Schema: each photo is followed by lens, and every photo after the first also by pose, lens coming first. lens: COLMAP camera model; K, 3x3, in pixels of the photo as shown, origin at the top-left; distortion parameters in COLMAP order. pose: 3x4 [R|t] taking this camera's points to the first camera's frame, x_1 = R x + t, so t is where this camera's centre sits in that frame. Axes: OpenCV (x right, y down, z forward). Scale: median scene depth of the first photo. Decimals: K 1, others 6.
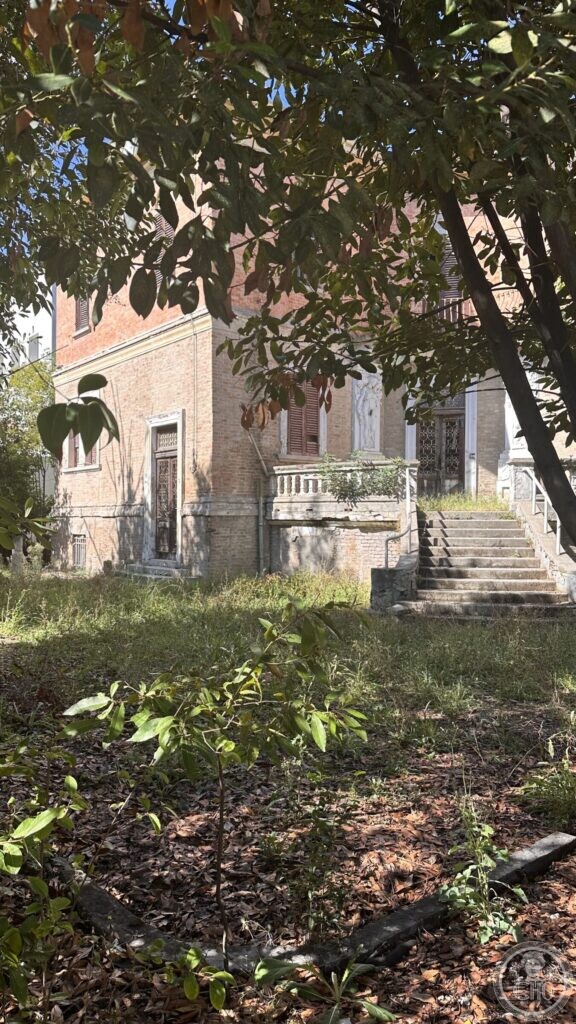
lens RADIAL K [[717.0, 0, 288.0], [0, 717.0, 512.0], [0, 0, 1]] dist [0.002862, 0.000113]
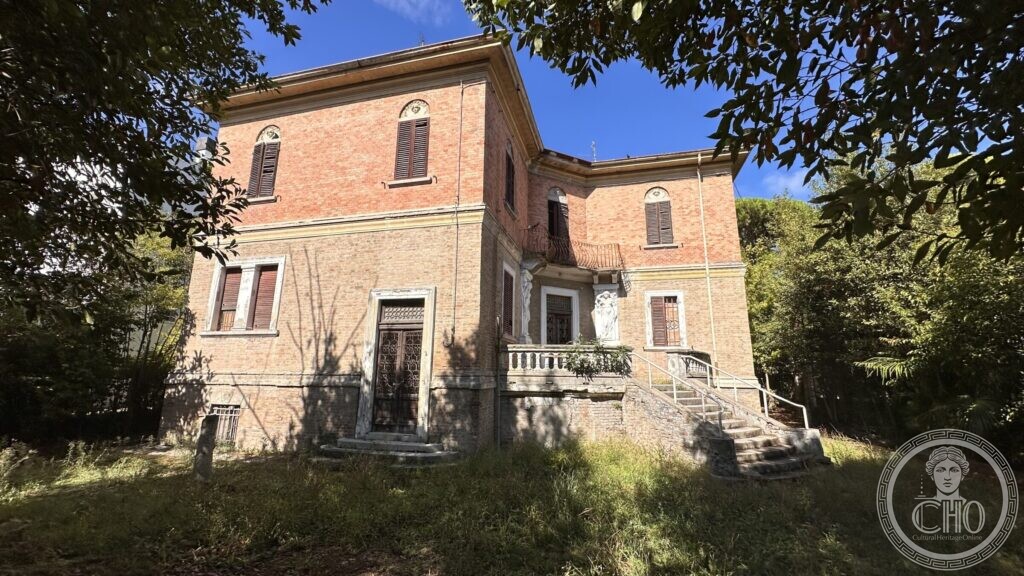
lens RADIAL K [[401.4, 0, 512.0], [0, 401.4, 288.0], [0, 0, 1]] dist [-0.000592, 0.000037]
pose [[0.797387, 0.134479, 0.588293, -0.419572], [-0.013977, 0.978708, -0.204780, -0.019335], [-0.603306, 0.155066, 0.782289, 0.464777]]
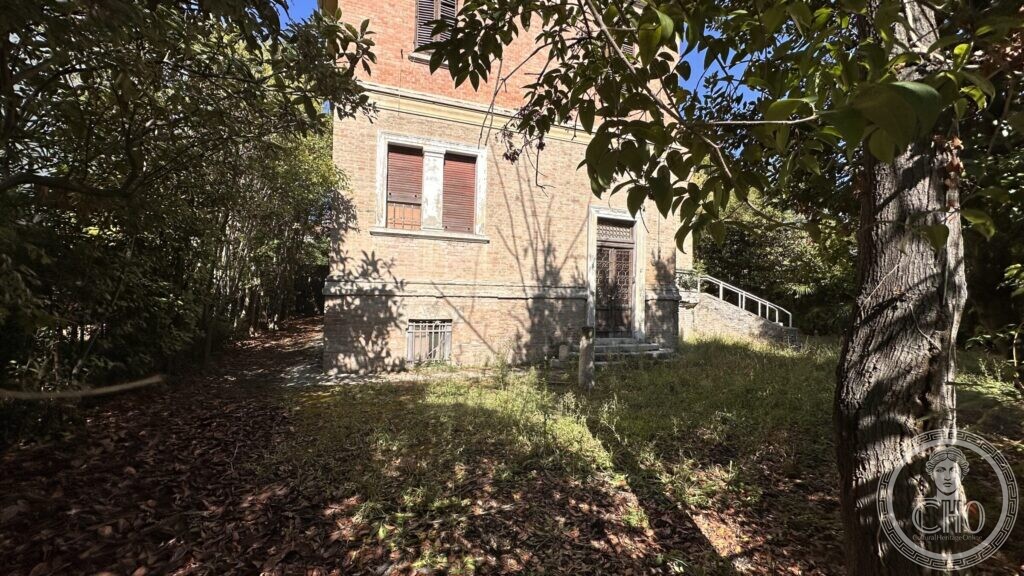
lens RADIAL K [[401.4, 0, 512.0], [0, 401.4, 288.0], [0, 0, 1]] dist [-0.000592, 0.000037]
pose [[0.292360, 0.037098, 0.955588, -0.886486], [-0.019250, 0.999273, -0.032905, 0.014710], [-0.956114, -0.008775, 0.292862, 1.033940]]
